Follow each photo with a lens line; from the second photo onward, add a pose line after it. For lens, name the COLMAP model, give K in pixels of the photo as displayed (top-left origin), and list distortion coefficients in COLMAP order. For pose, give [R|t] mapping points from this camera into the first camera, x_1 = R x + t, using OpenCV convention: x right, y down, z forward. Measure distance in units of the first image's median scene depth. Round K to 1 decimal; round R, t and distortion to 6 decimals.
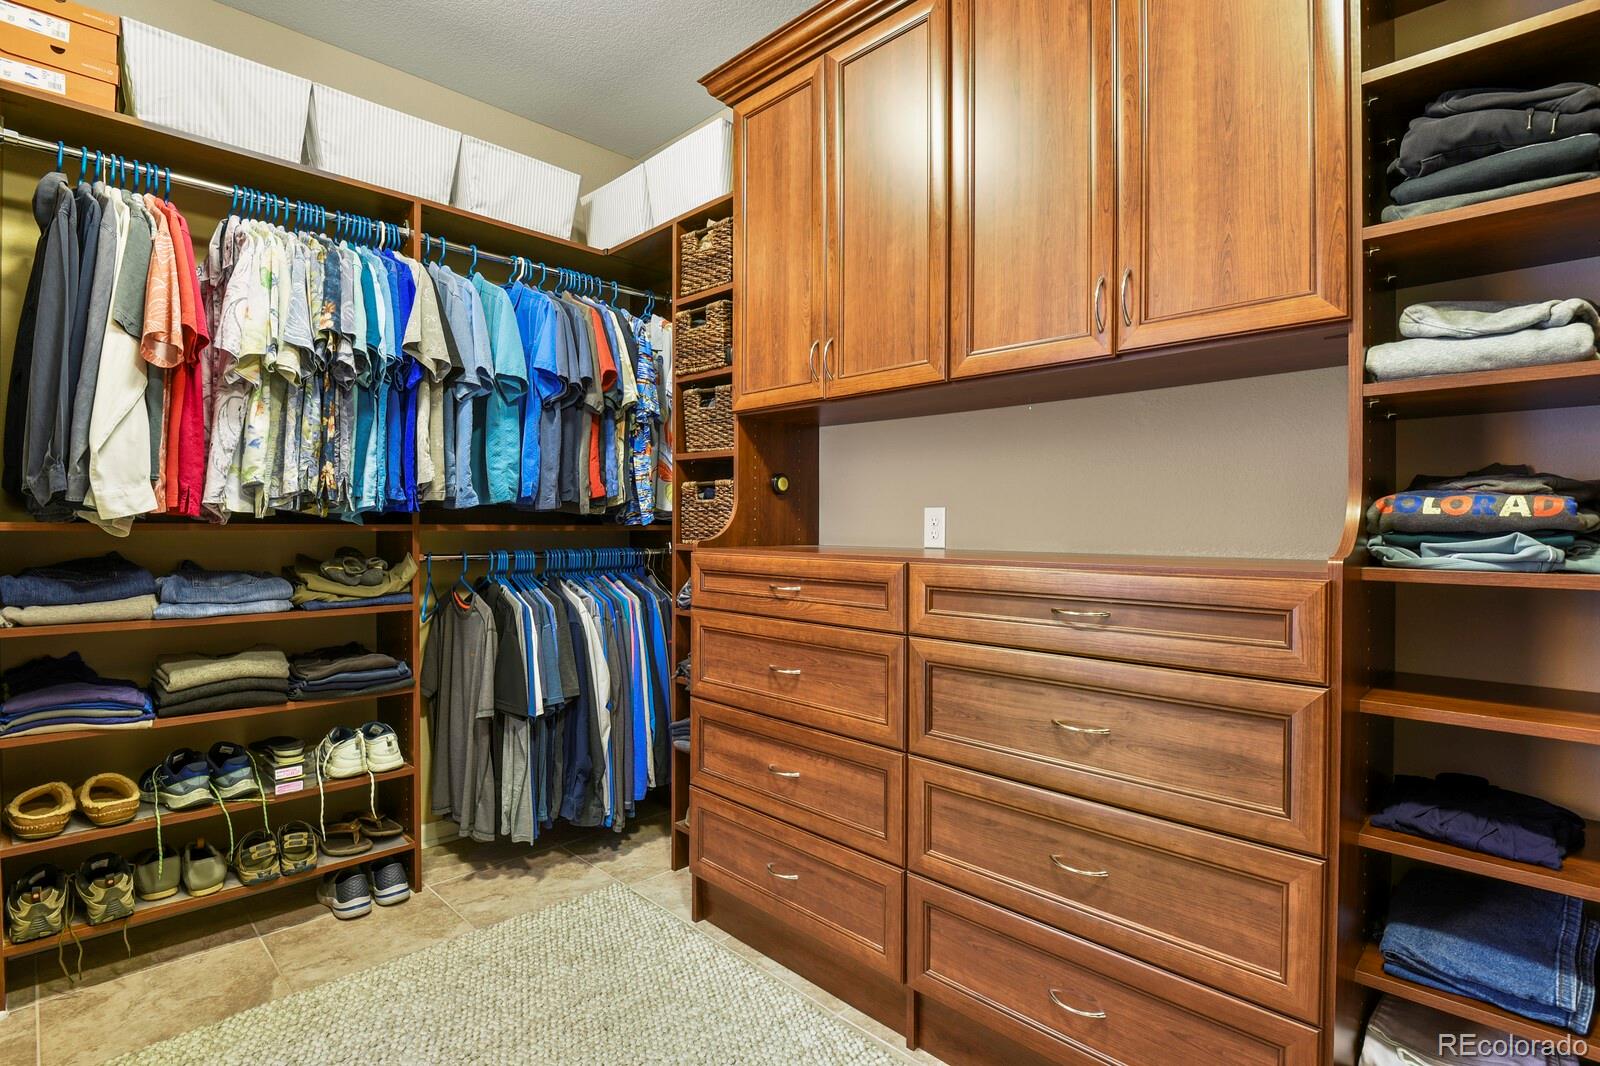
lens RADIAL K [[784.3, 0, 799.0], [0, 784.3, 530.0], [0, 0, 1]] dist [-0.007852, -0.006294]
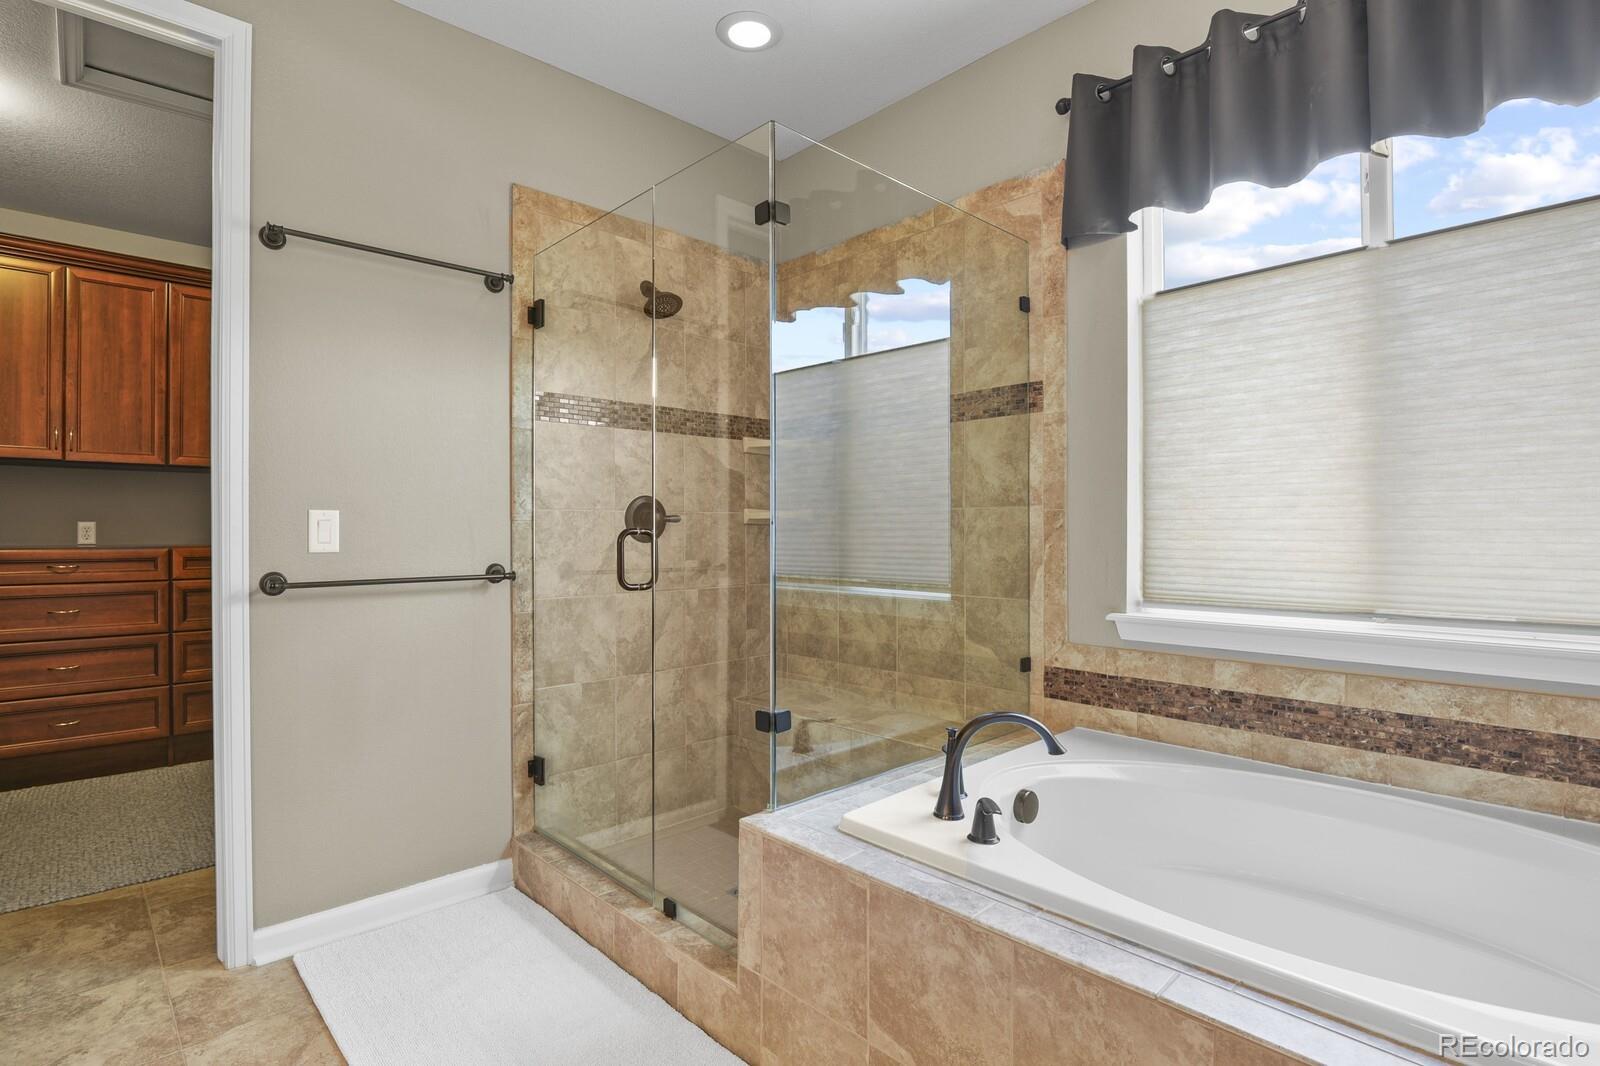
lens RADIAL K [[784.3, 0, 798.2], [0, 784.3, 524.6], [0, 0, 1]] dist [-0.007852, -0.006294]
pose [[0.013368, -0.002179, 0.999908, -1.907375], [0.003768, 0.999991, 0.002129, -0.022352], [-0.999904, 0.003739, 0.013377, -0.768945]]
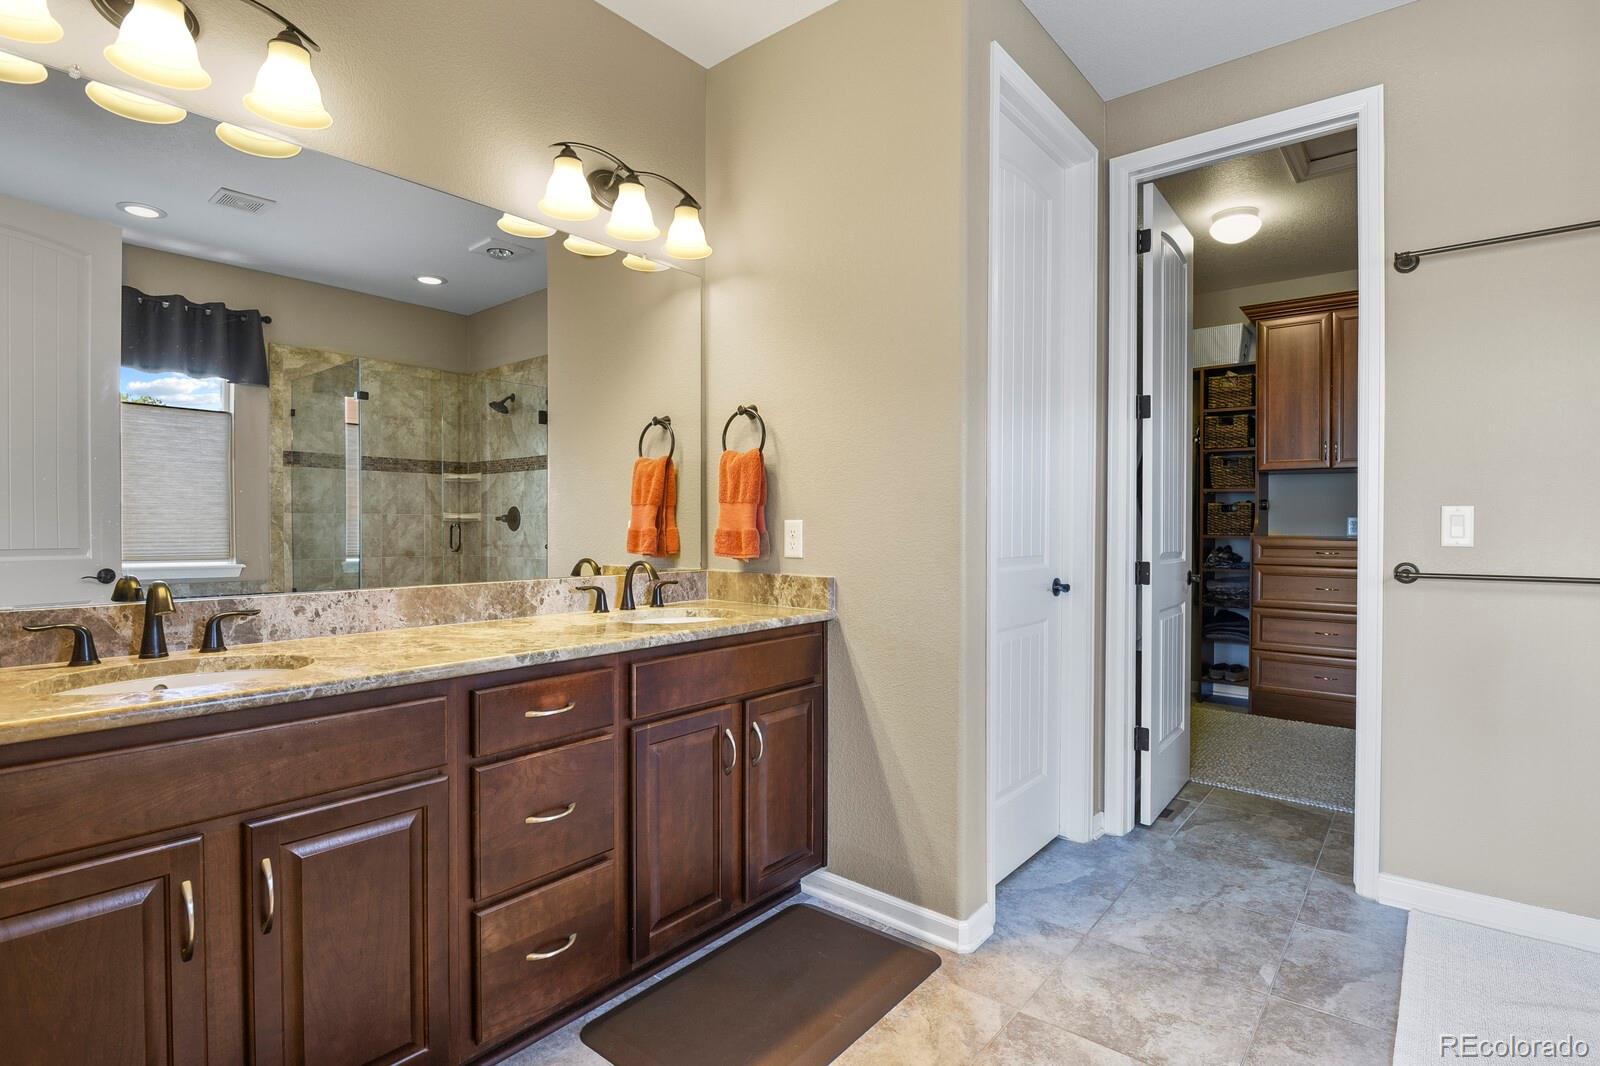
lens RADIAL K [[784.3, 0, 799.6], [0, 784.3, 528.0], [0, 0, 1]] dist [-0.007852, -0.006294]
pose [[0.994894, -0.002821, 0.100887, -1.887097], [0.002060, 0.999969, 0.007655, -0.022236], [-0.100906, -0.007408, 0.994868, -1.171680]]
